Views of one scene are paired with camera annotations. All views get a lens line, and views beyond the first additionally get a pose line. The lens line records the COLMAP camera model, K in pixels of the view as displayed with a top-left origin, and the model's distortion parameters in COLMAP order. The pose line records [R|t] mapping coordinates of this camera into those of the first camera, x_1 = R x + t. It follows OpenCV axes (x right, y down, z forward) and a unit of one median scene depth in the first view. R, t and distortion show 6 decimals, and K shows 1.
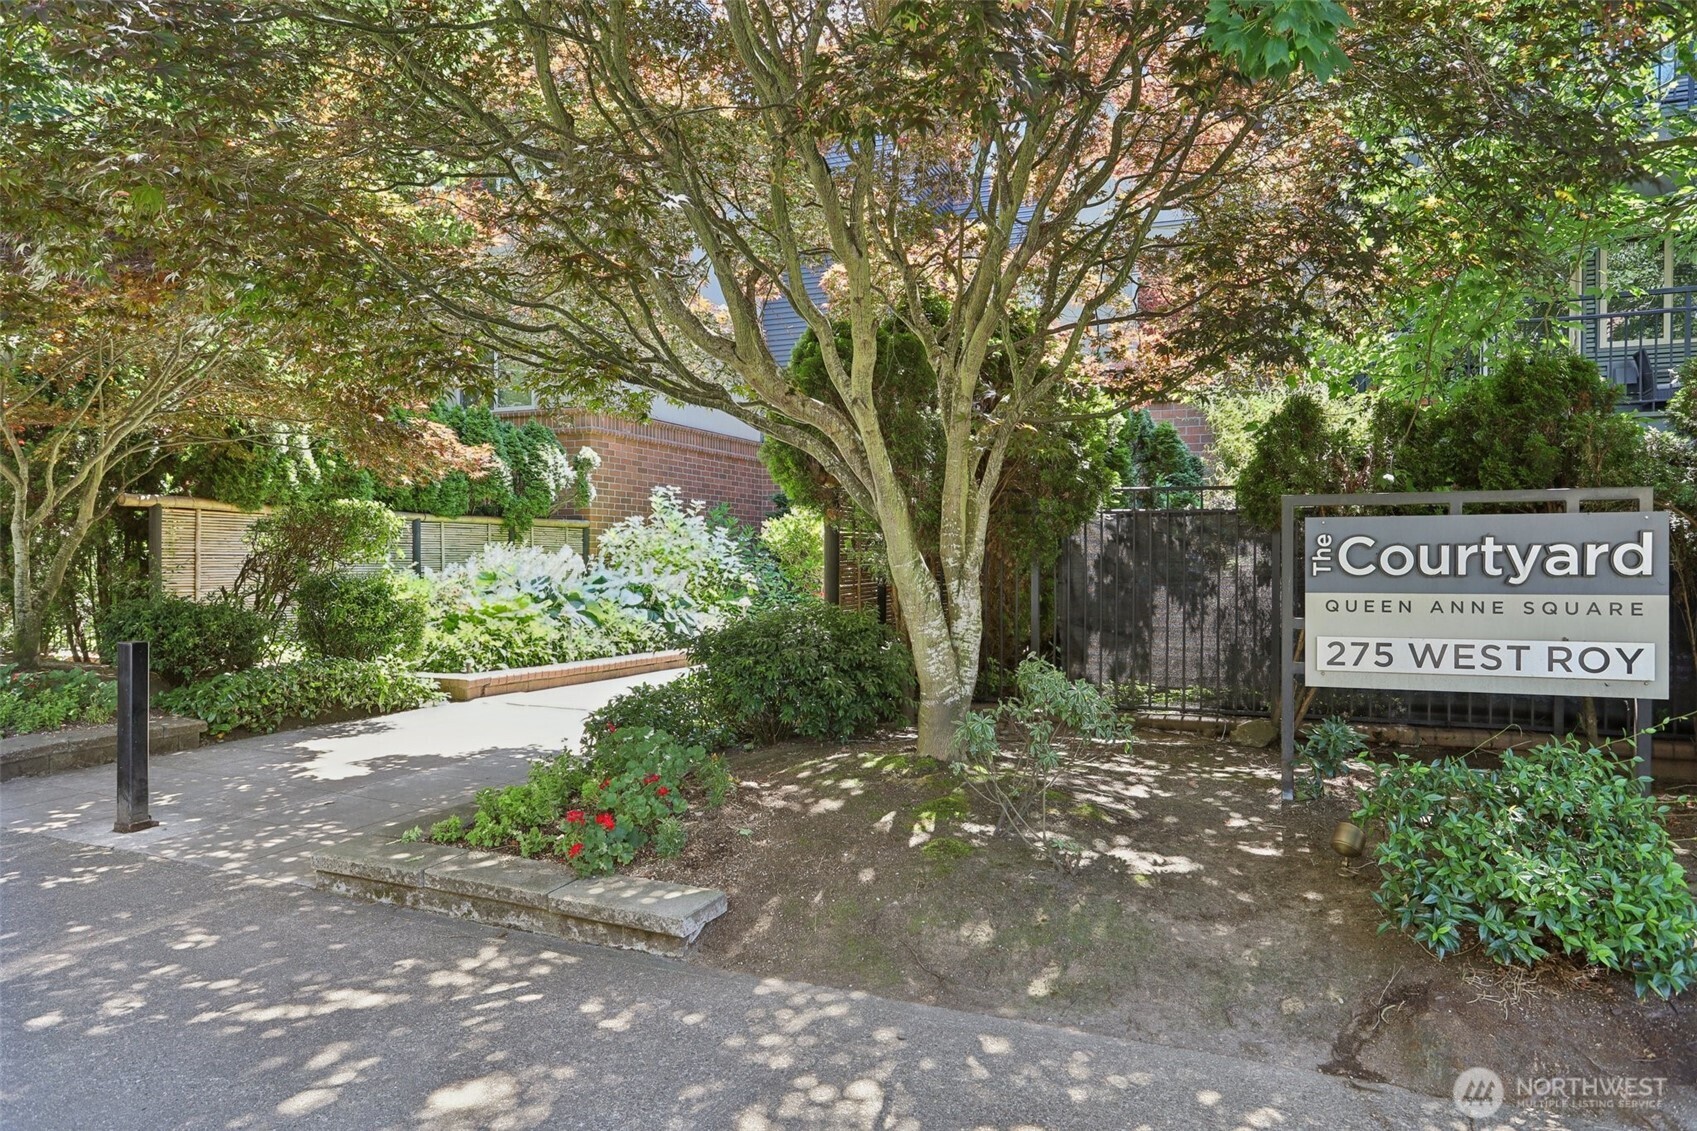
lens RADIAL K [[1178.8, 0, 847.4], [0, 1178.8, 564.2], [0, 0, 1]] dist [-0.000690, -0.000136]
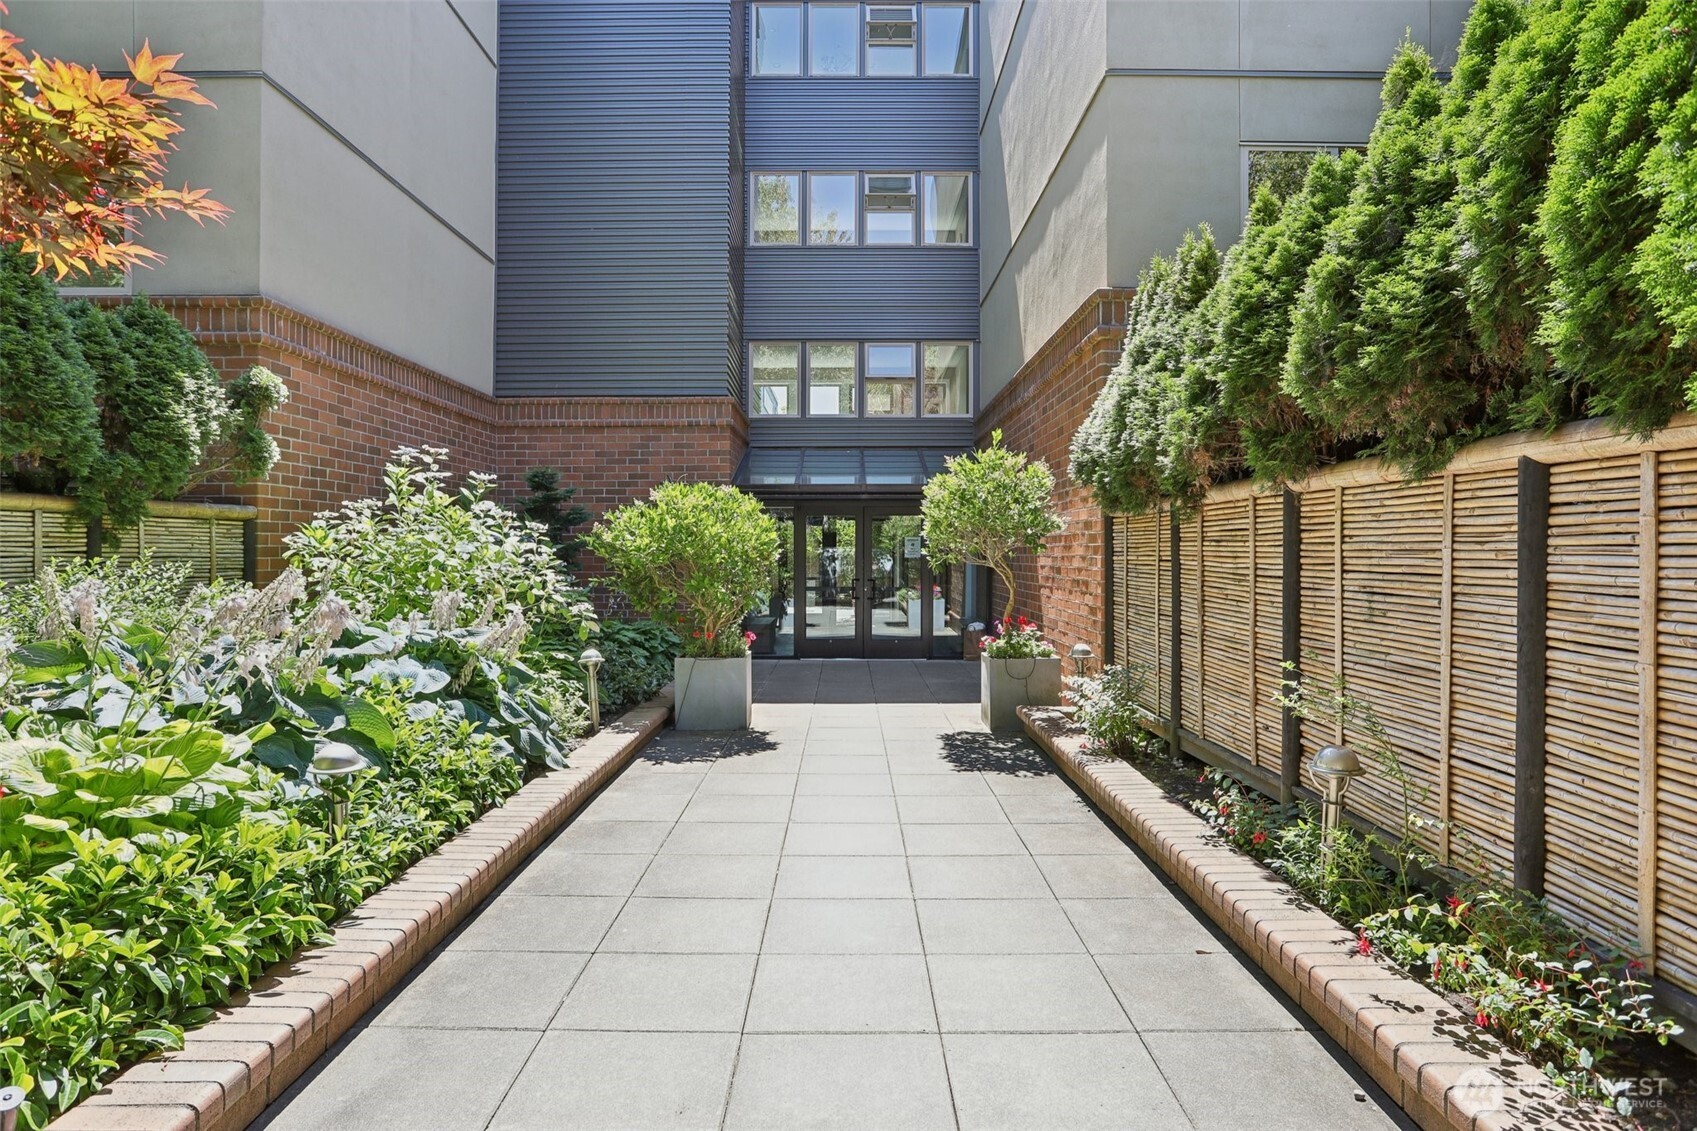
lens RADIAL K [[1057.5, 0, 847.1], [0, 1057.5, 557.6], [0, 0, 1]] dist [0.000713, 0.001319]
pose [[0.927378, -0.004901, 0.374093, -0.163675], [0.002420, 0.999972, 0.007100, -0.017971], [-0.374118, -0.005679, 0.927364, 0.494236]]
